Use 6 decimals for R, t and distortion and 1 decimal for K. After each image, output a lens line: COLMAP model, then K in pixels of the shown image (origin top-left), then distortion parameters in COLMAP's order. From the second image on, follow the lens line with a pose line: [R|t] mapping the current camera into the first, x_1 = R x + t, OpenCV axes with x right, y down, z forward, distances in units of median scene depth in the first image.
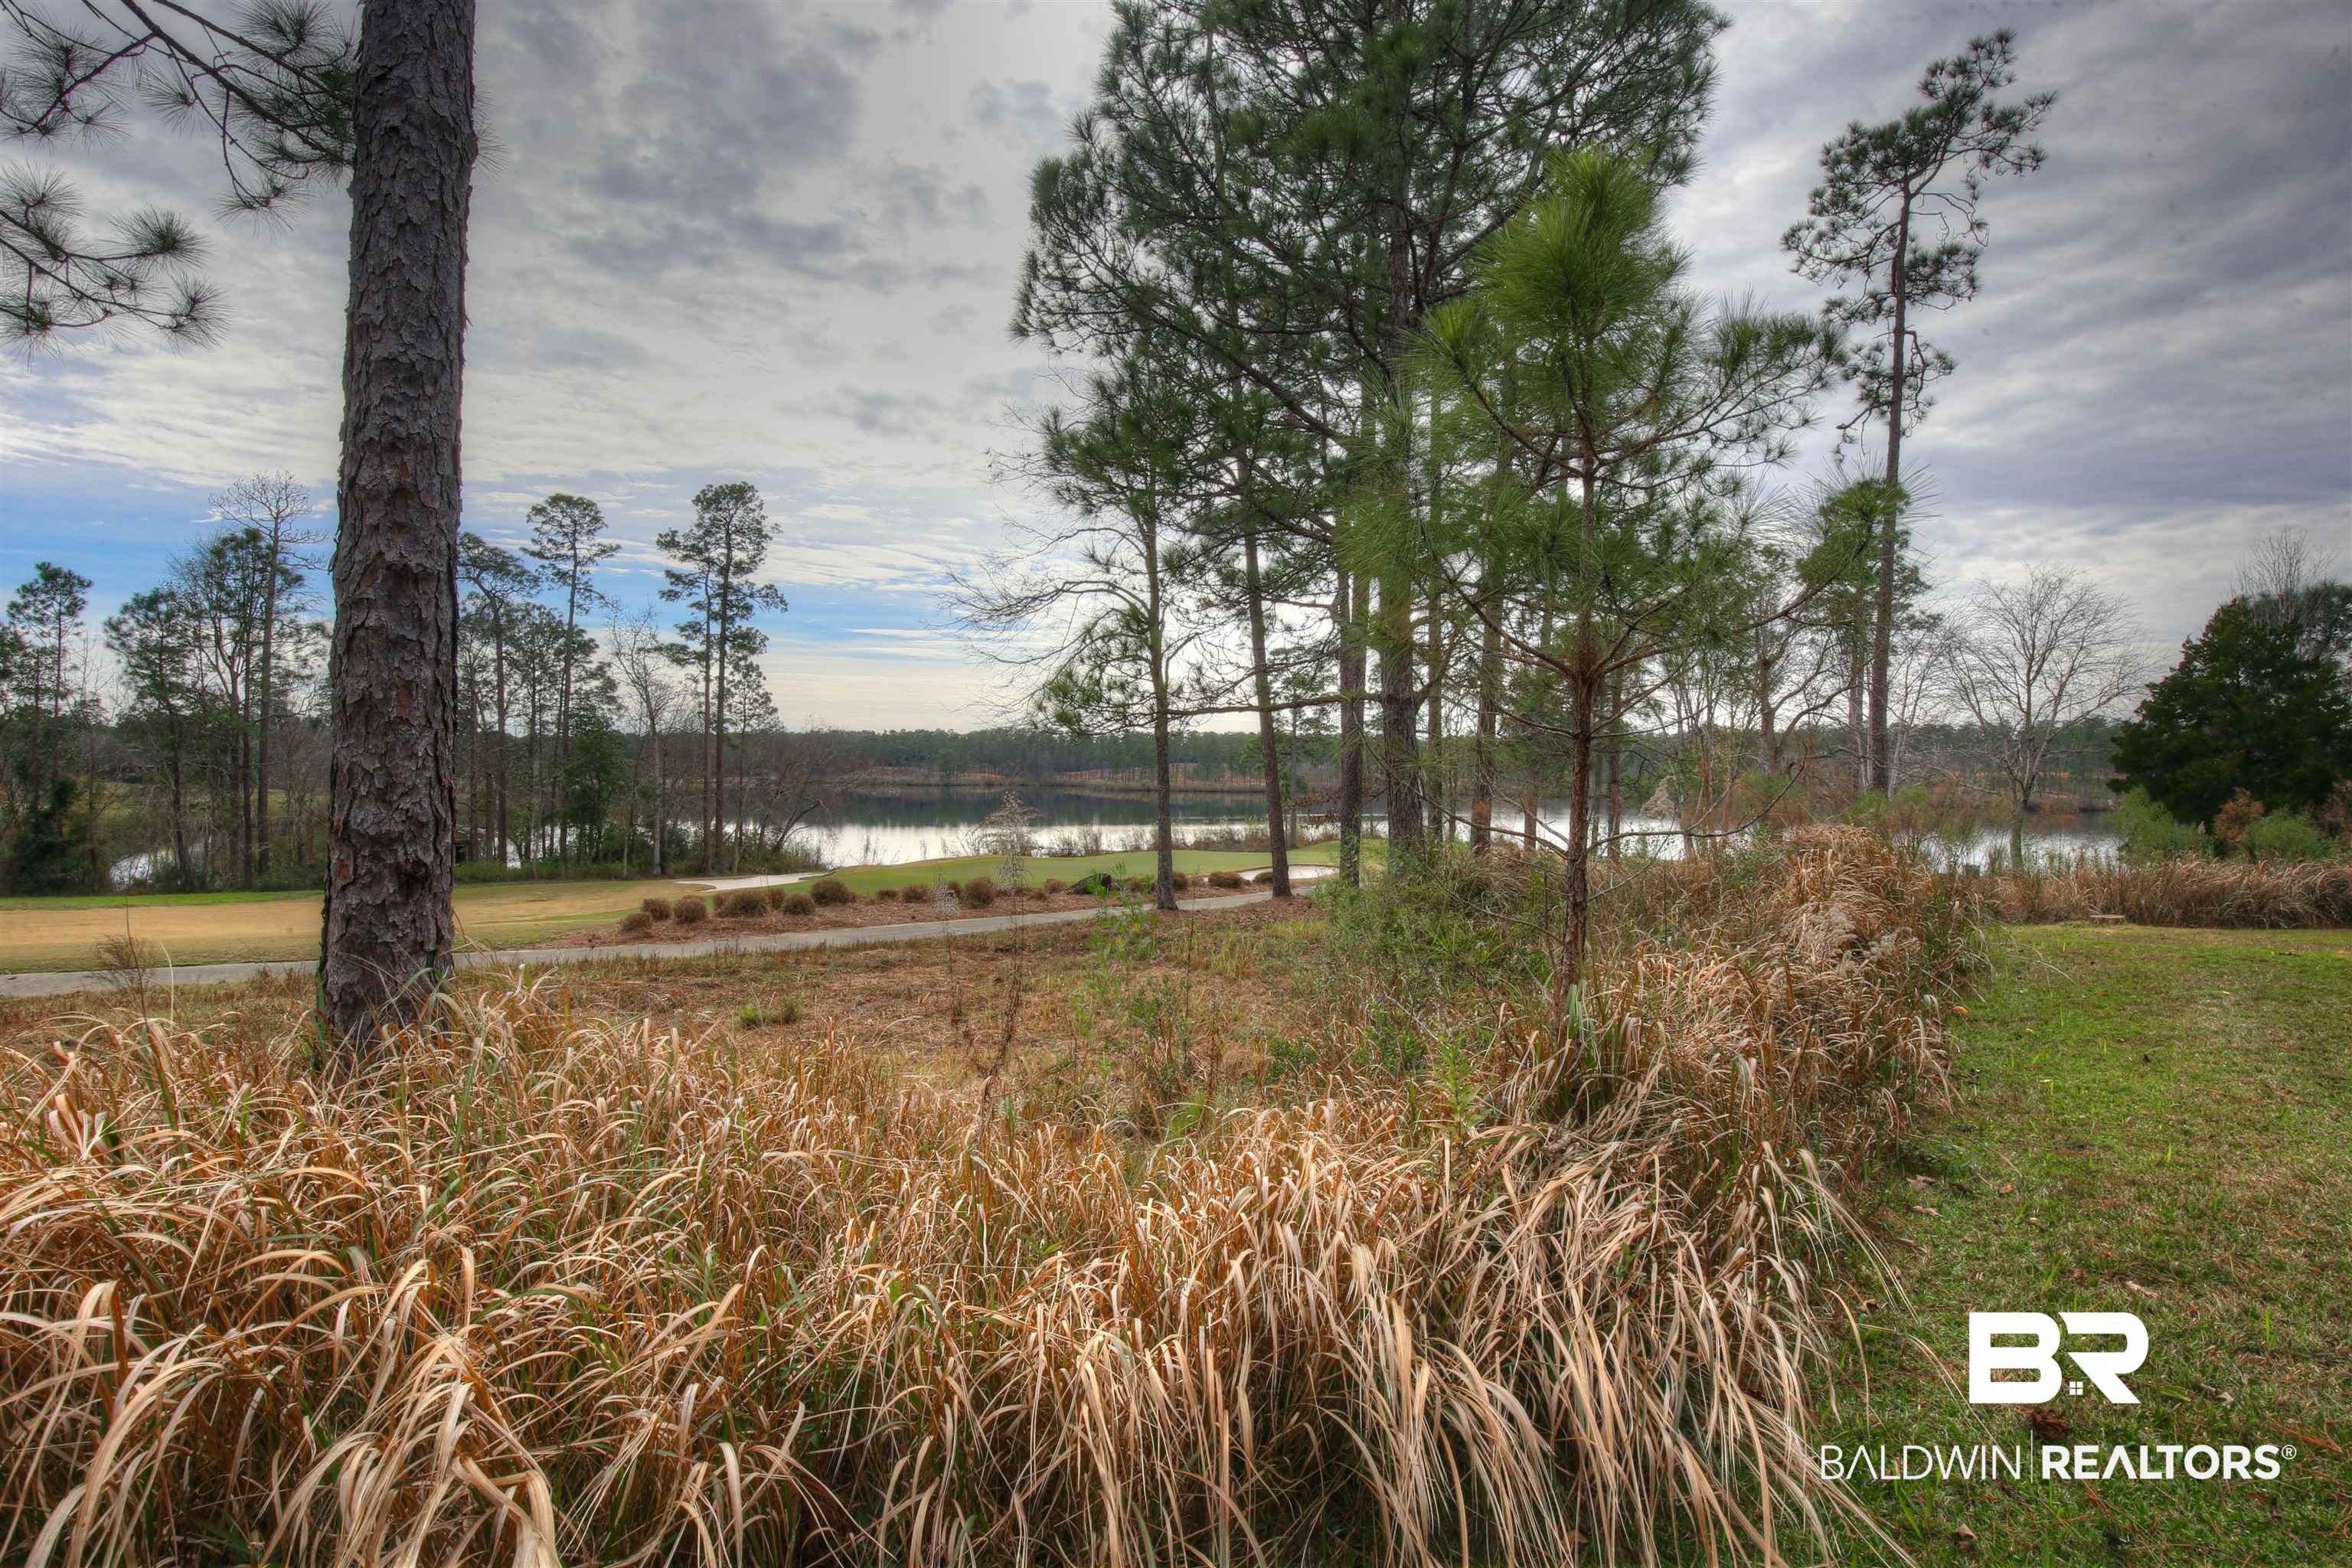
lens RADIAL K [[1093.1, 0, 1176.0], [0, 1093.1, 784.0], [0, 0, 1]] dist [-0.026629, 0.001609]
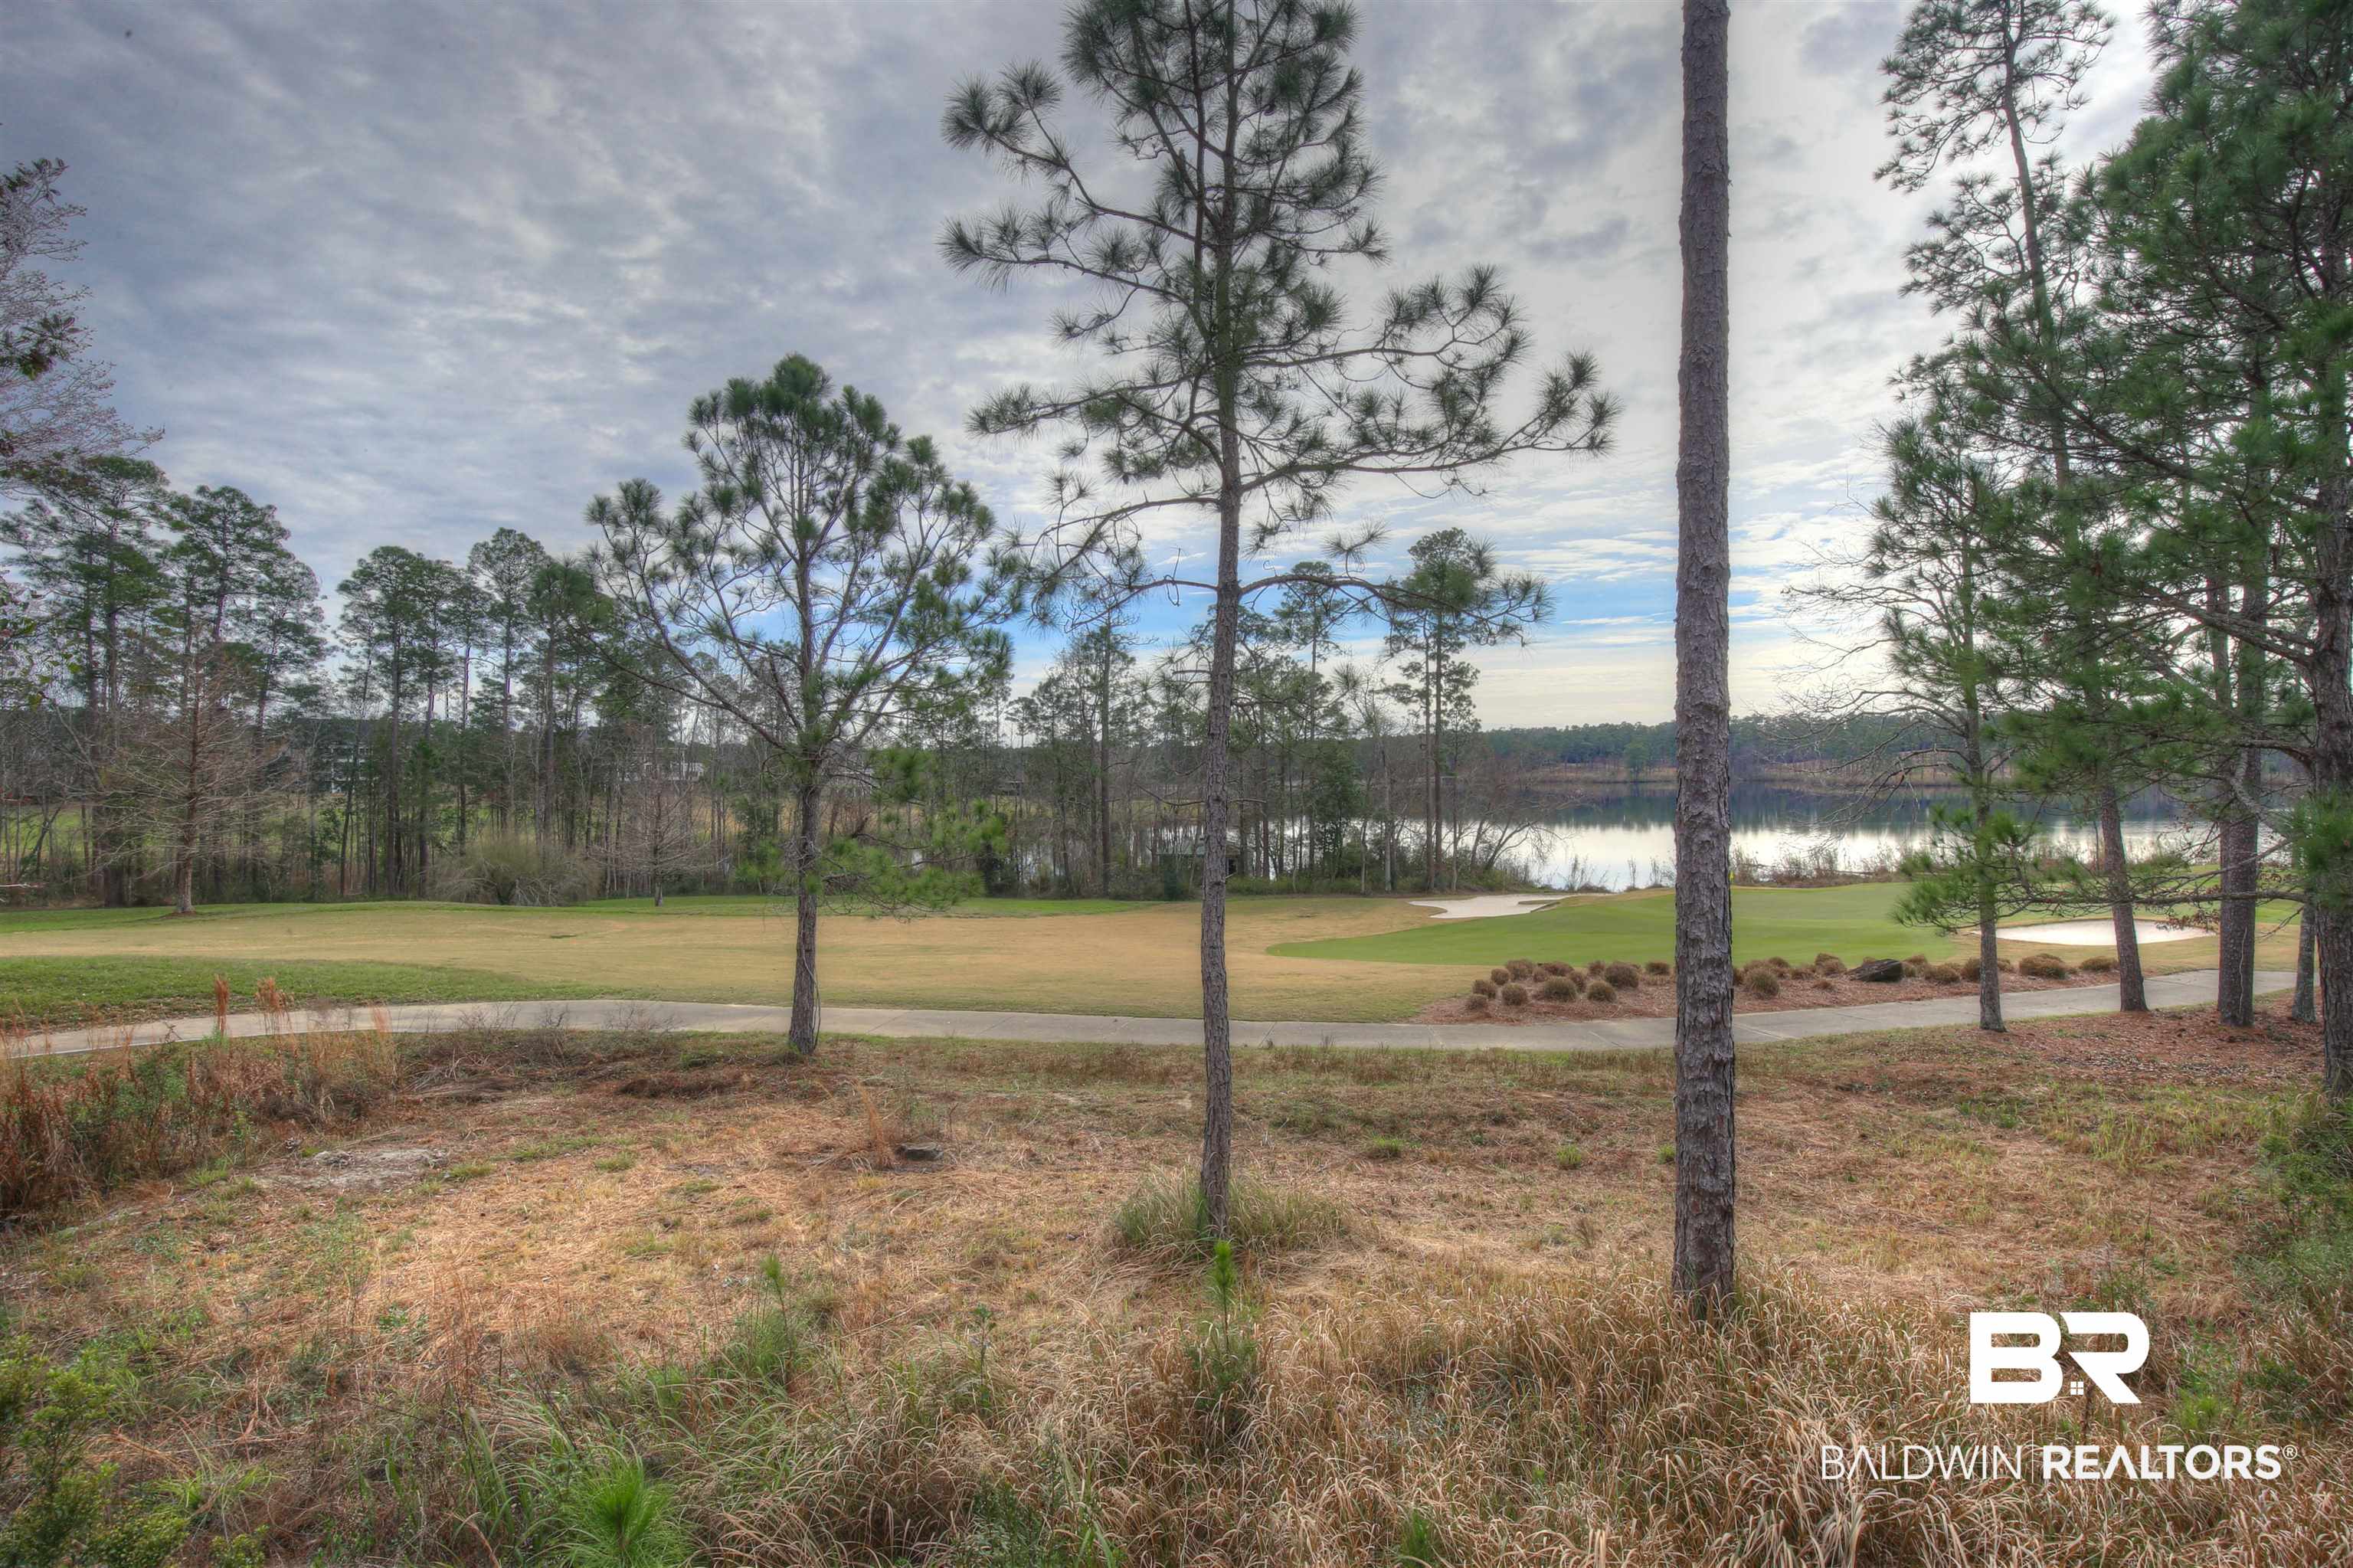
lens RADIAL K [[1093.6, 0, 1176.5], [0, 1093.6, 784.0], [0, 0, 1]] dist [-0.026629, 0.001609]
pose [[0.823879, -0.013663, -0.566601, -0.016453], [0.016868, 0.999858, 0.000417, -0.031224], [0.566514, -0.009901, 0.823992, -0.053507]]
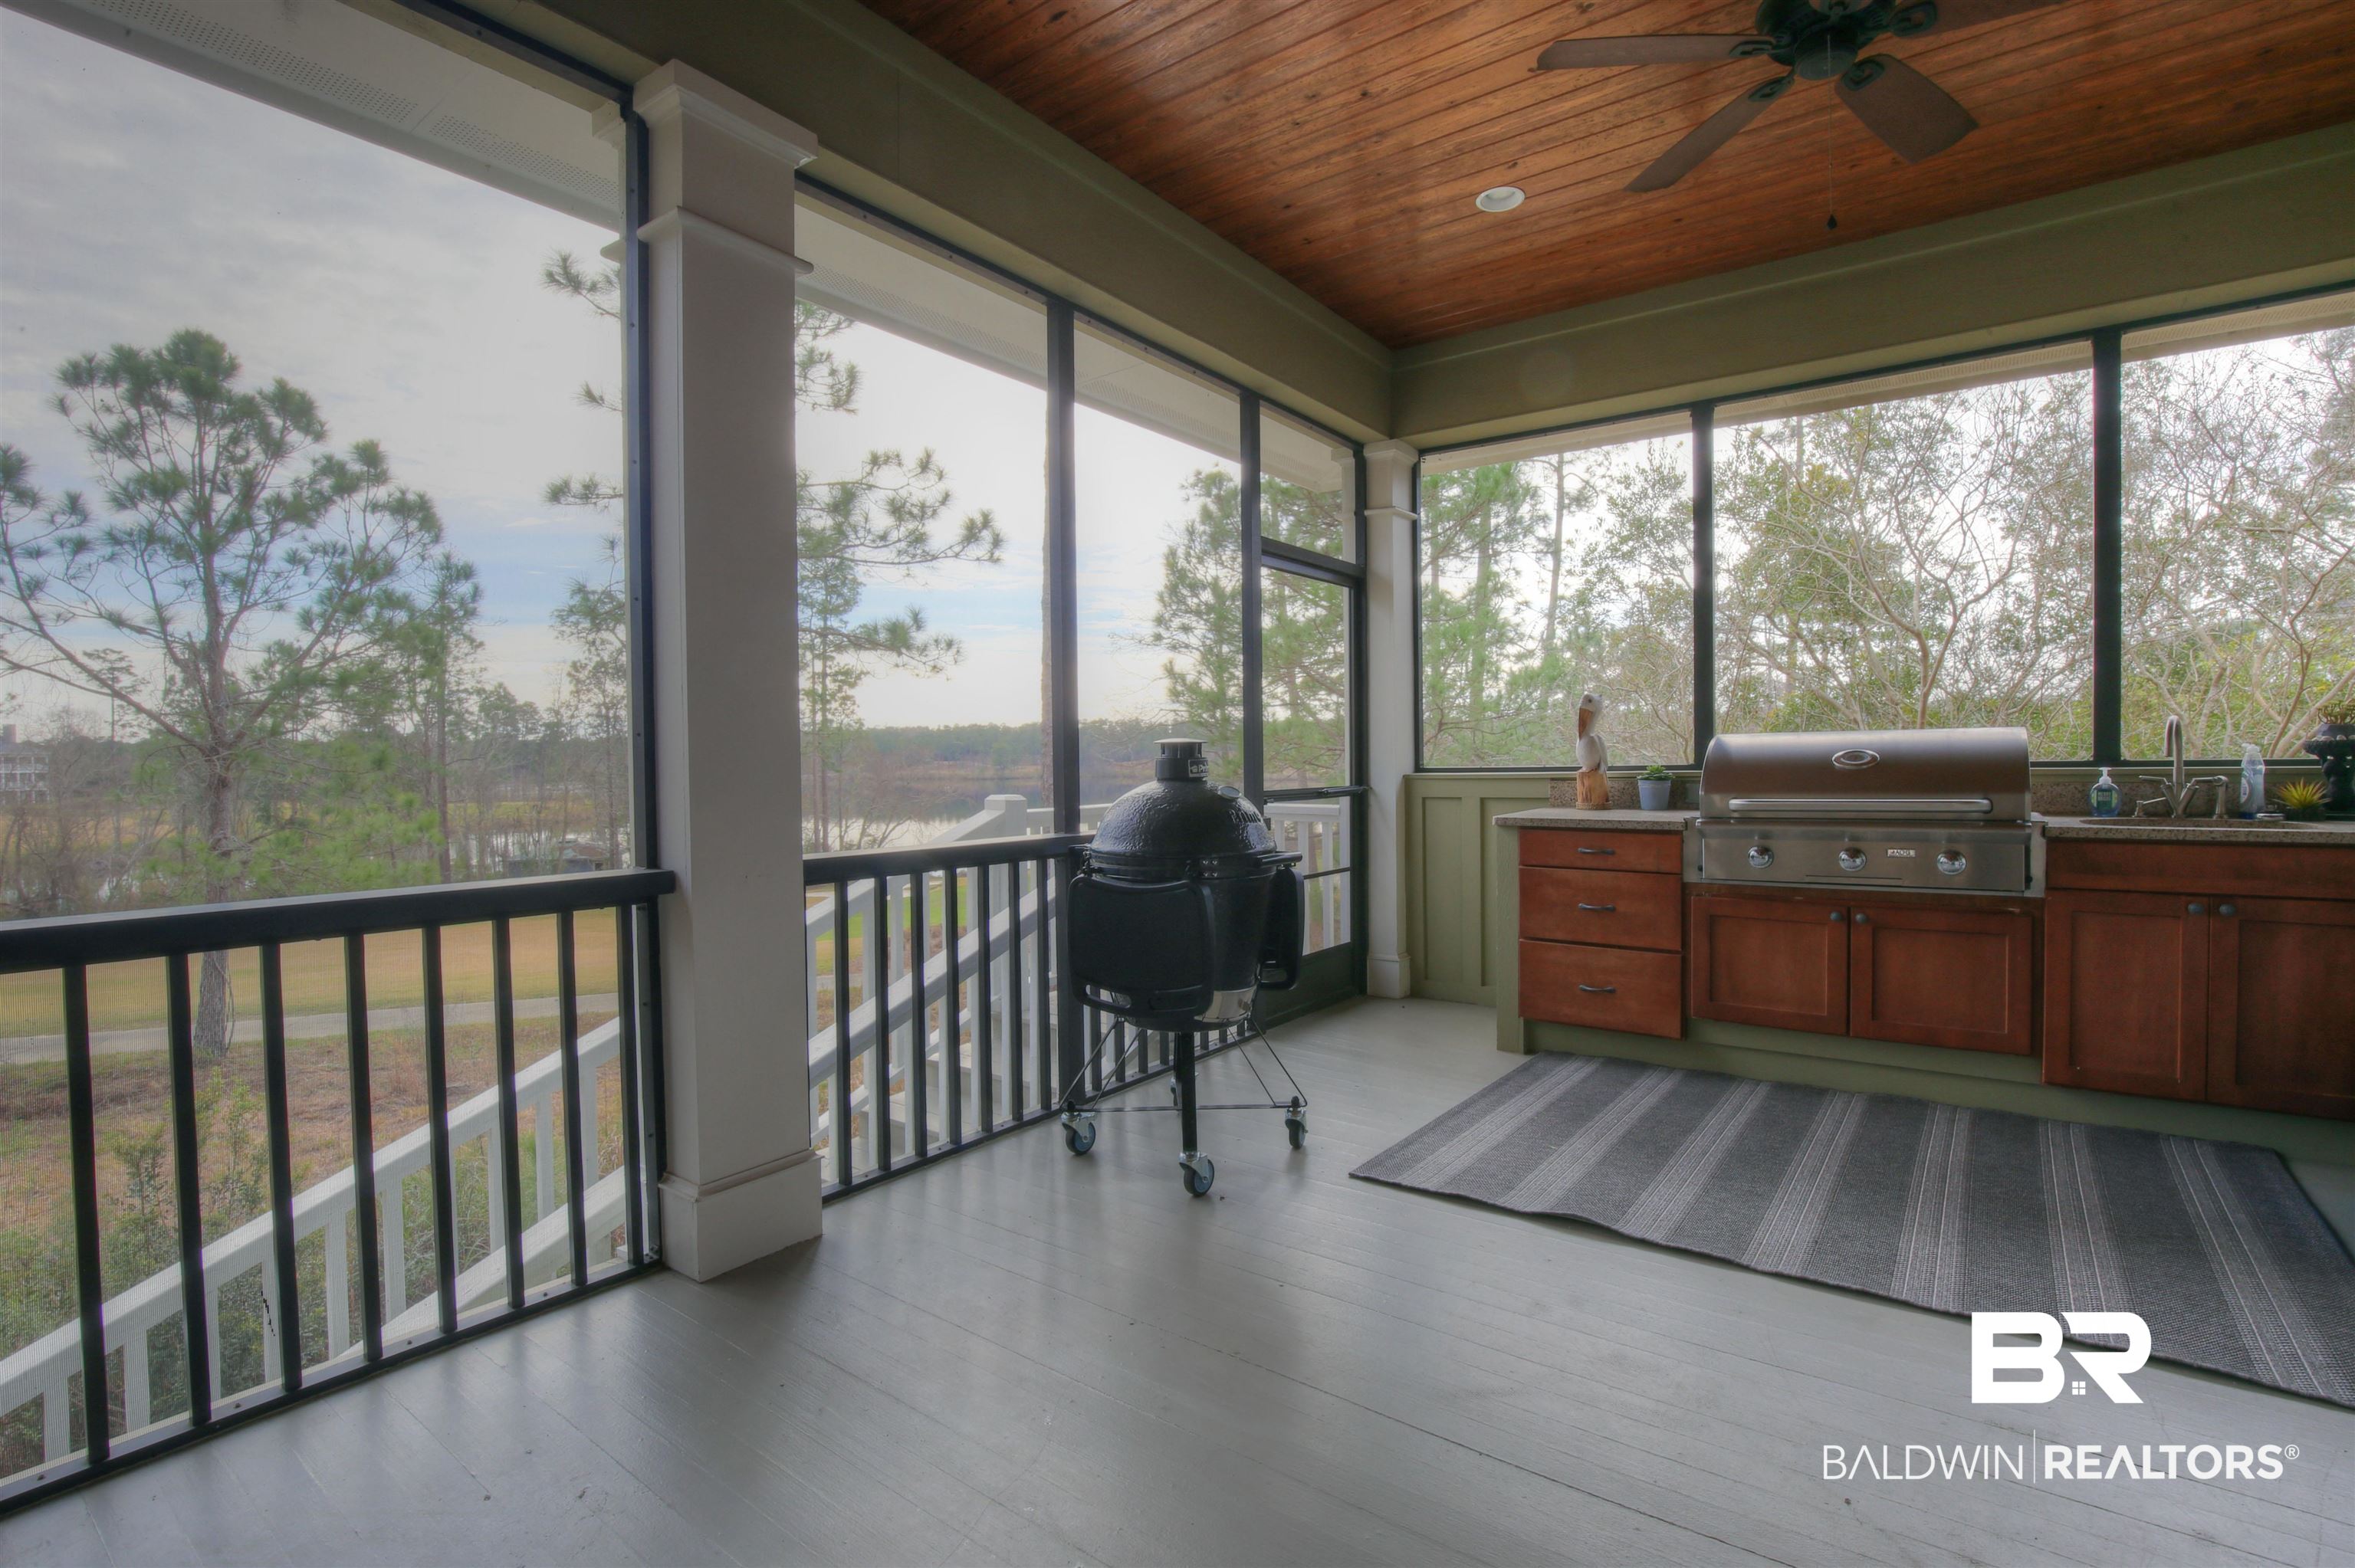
lens RADIAL K [[1094.4, 0, 1177.5], [0, 1094.4, 784.0], [0, 0, 1]] dist [-0.026629, 0.001609]
pose [[0.998878, -0.018969, -0.043384, -0.005748], [0.019548, 0.999725, 0.012965, -0.029998], [0.043126, -0.013799, 0.998974, -0.119138]]
